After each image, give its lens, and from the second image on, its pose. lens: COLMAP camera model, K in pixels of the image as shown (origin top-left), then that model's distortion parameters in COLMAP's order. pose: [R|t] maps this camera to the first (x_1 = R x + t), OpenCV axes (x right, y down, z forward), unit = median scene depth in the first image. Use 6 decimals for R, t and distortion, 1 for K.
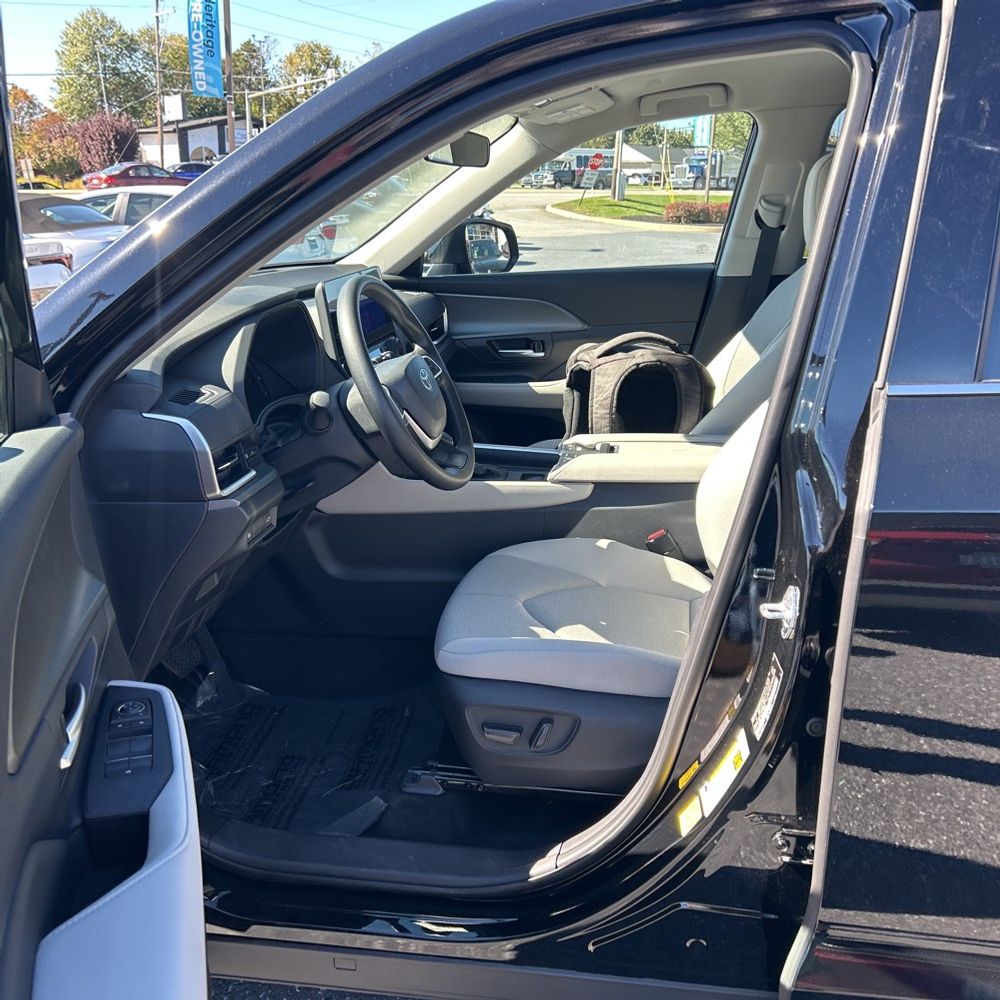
lens RADIAL K [[1011.0, 0, 484.9], [0, 1011.0, 520.9], [0, 0, 1]] dist [0.055266, -0.059467]
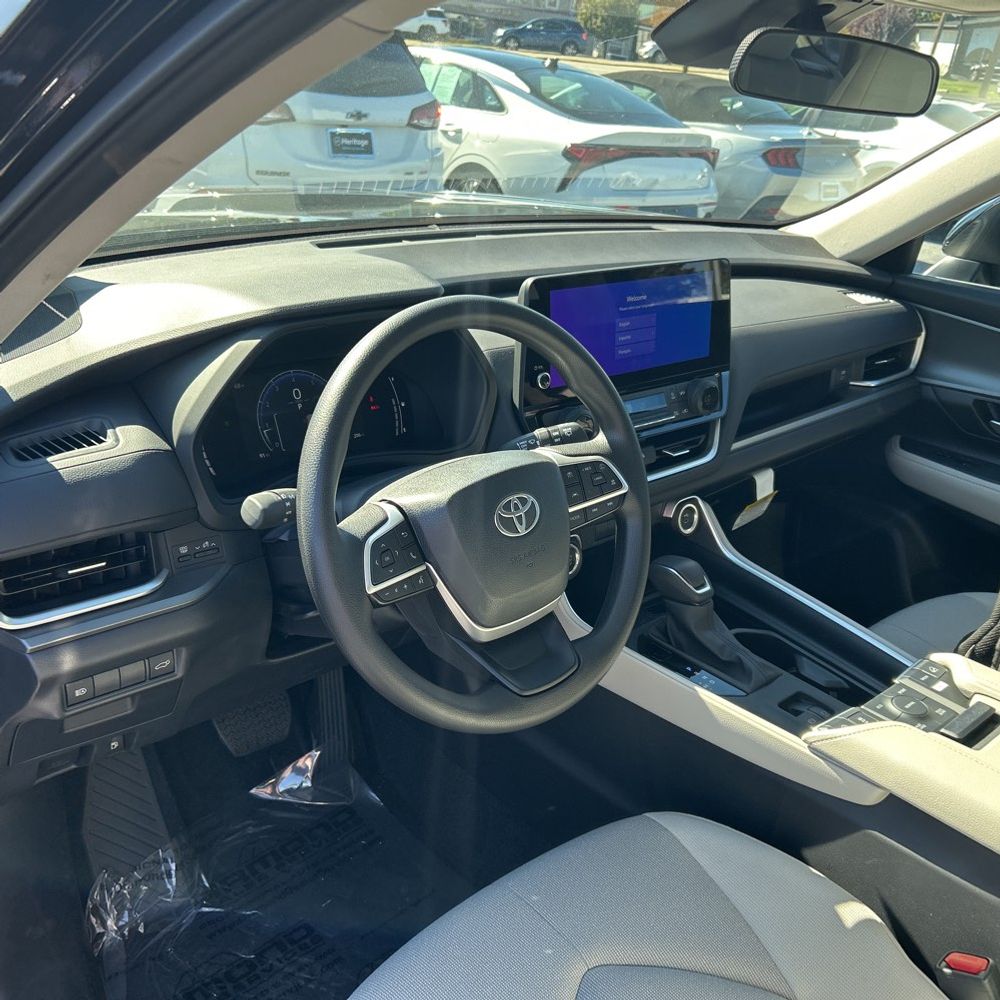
lens RADIAL K [[979.0, 0, 500.0], [0, 979.0, 500.0], [0, 0, 1]] dist [0.057946, -0.032184]
pose [[0.771459, 0.339848, -0.537917, 0.125427], [-0.294577, 0.940116, 0.171482, -0.142696], [0.563983, 0.026167, 0.825372, 0.355975]]
